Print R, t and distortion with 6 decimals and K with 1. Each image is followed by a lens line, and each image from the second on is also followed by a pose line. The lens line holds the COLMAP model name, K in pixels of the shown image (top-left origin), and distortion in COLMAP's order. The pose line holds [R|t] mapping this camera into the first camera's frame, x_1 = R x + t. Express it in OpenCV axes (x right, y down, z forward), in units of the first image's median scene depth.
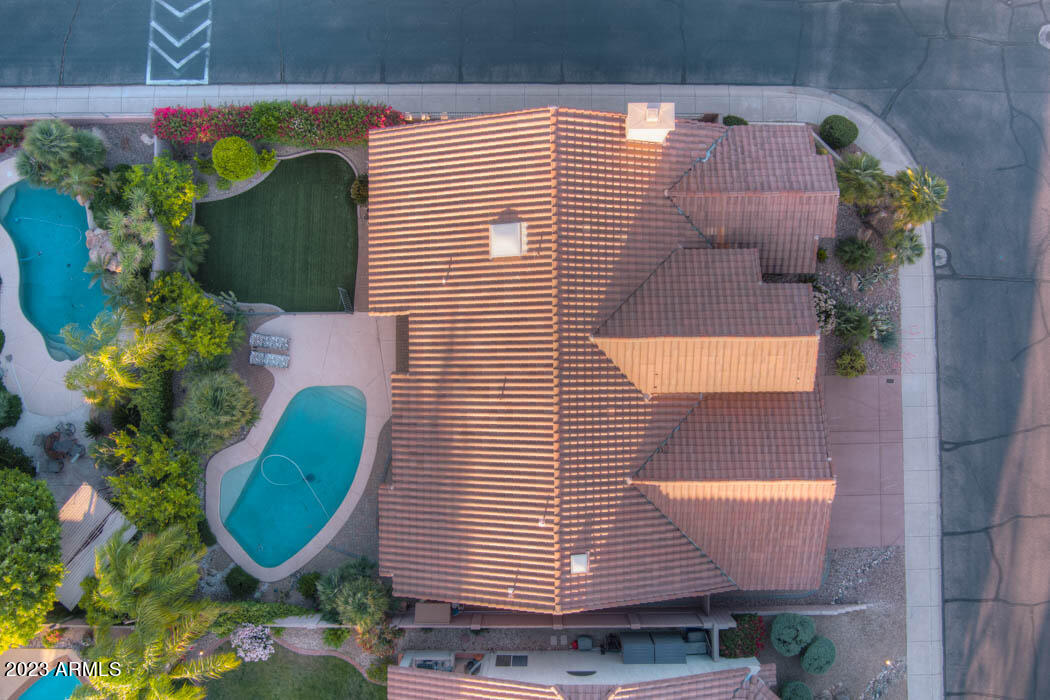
lens RADIAL K [[877.6, 0, 525.0], [0, 877.6, 350.0], [0, 0, 1]] dist [-0.045919, -0.002293]
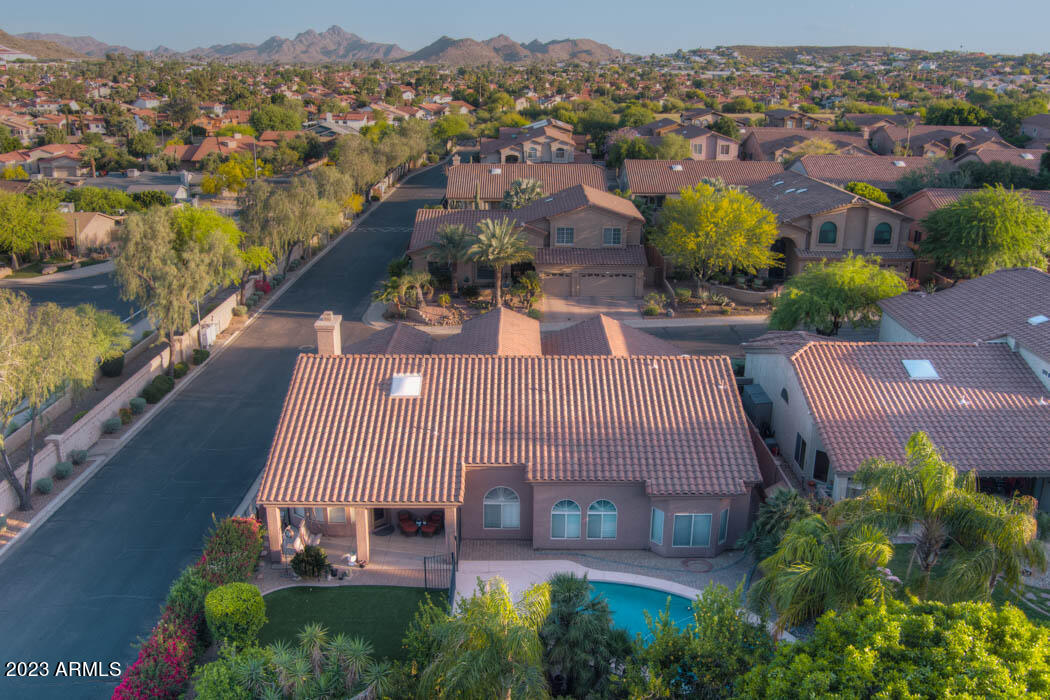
lens RADIAL K [[877.6, 0, 525.0], [0, 877.6, 350.0], [0, 0, 1]] dist [-0.045919, -0.002293]
pose [[-0.003231, -0.313481, 0.949589, -1.051097], [0.999062, 0.039994, 0.016602, 0.003907], [-0.043182, 0.948752, 0.313058, 0.600539]]
